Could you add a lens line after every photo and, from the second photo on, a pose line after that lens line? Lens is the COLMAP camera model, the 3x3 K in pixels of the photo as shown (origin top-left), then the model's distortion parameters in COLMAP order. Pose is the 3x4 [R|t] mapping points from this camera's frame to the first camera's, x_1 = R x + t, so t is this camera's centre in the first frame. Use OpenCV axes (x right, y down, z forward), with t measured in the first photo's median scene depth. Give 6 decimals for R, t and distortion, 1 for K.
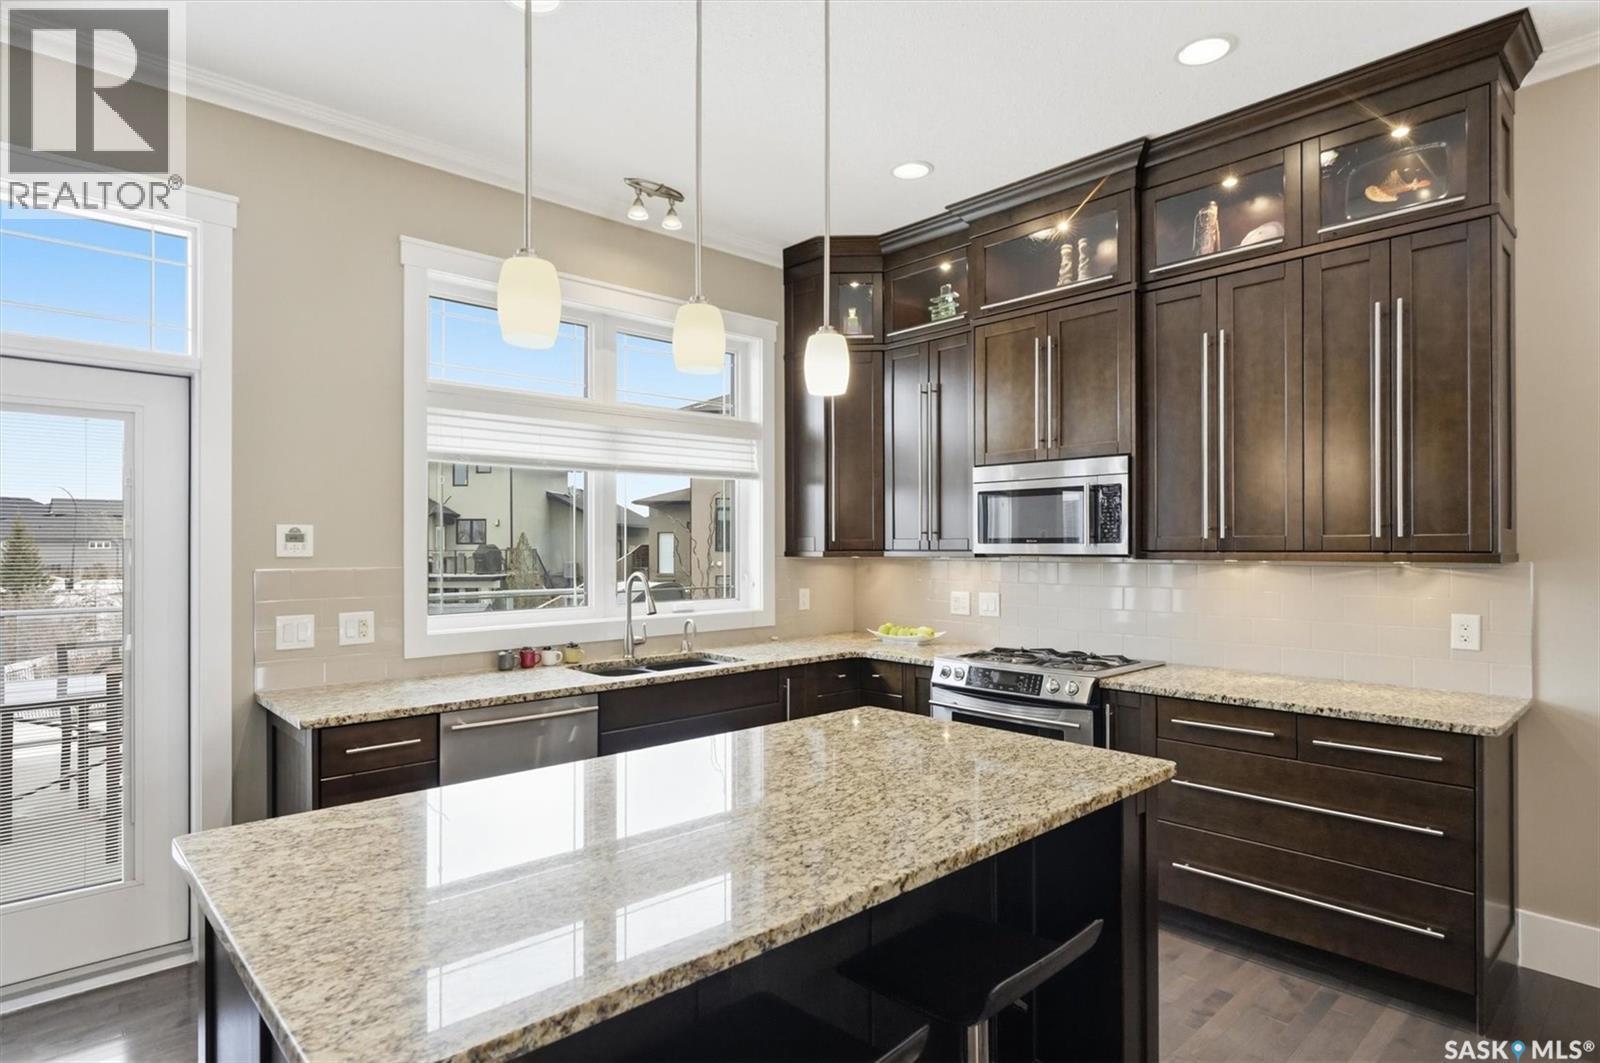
lens RADIAL K [[863.9, 0, 808.6], [0, 863.9, 539.0], [0, 0, 1]] dist [0.001114, -0.001003]
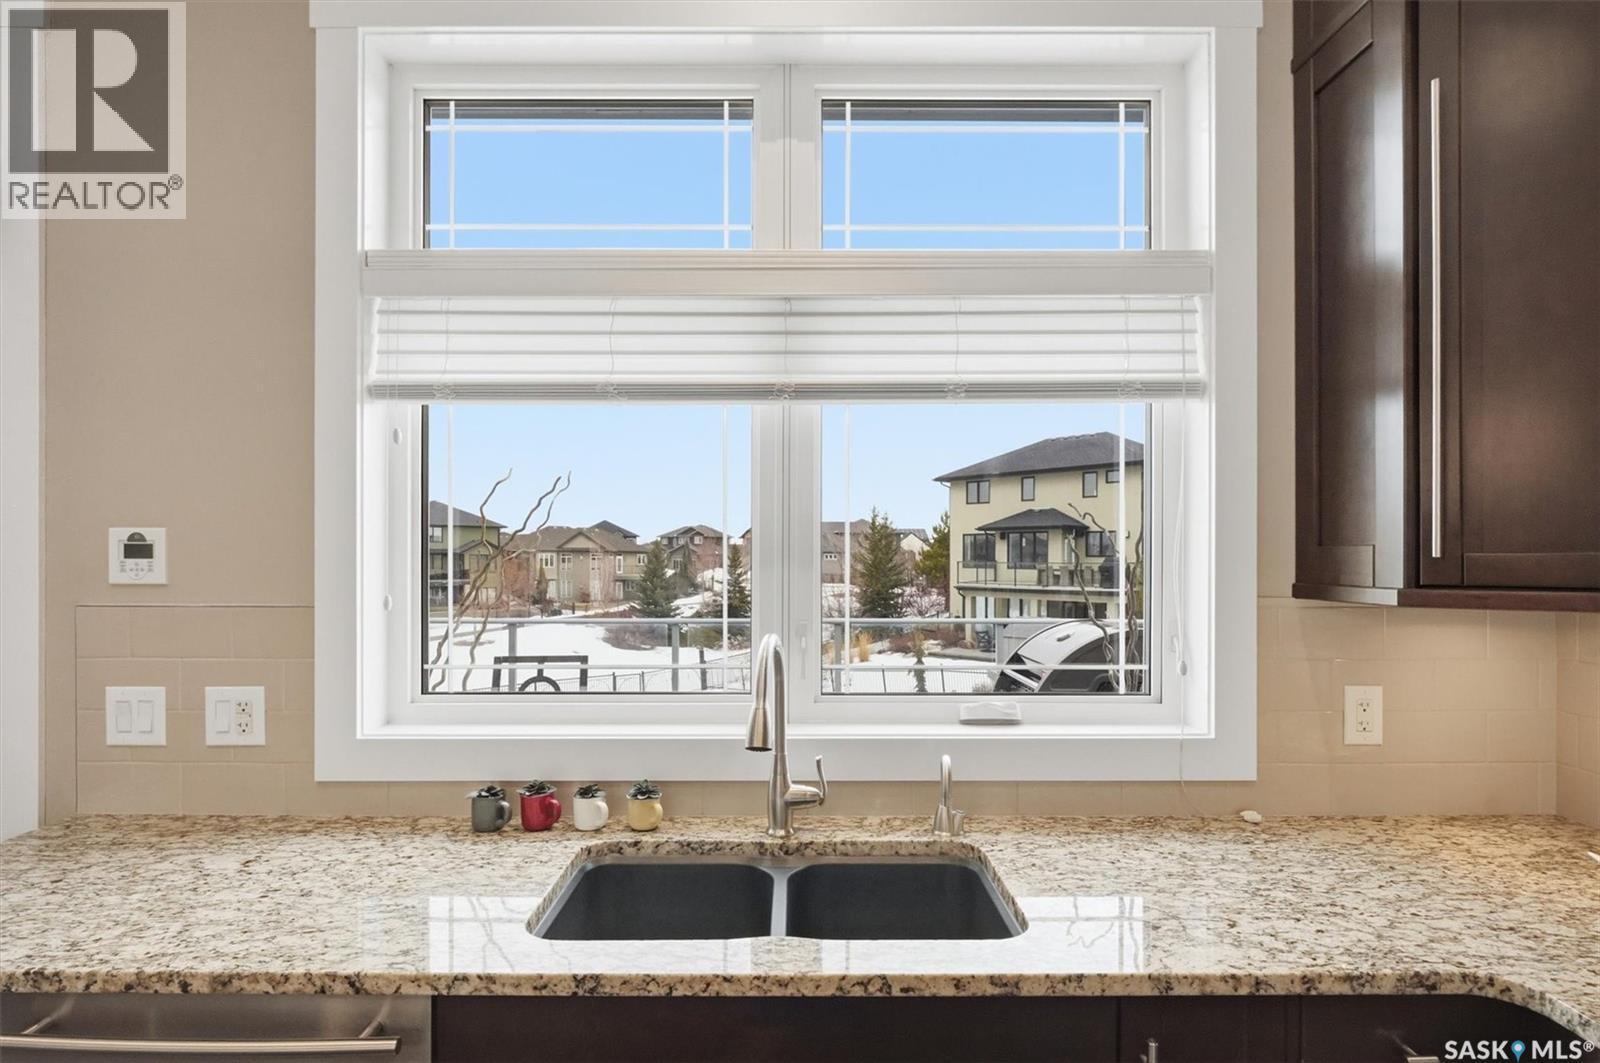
lens RADIAL K [[820.7, 0, 825.3], [0, 820.7, 554.8], [0, 0, 1]] dist [-0.009332, 0.000113]
pose [[0.726066, 0.001492, -0.687623, 0.070621], [0.001279, 0.999993, 0.003520, 0.000185], [0.687624, -0.003435, 0.726059, 0.619902]]
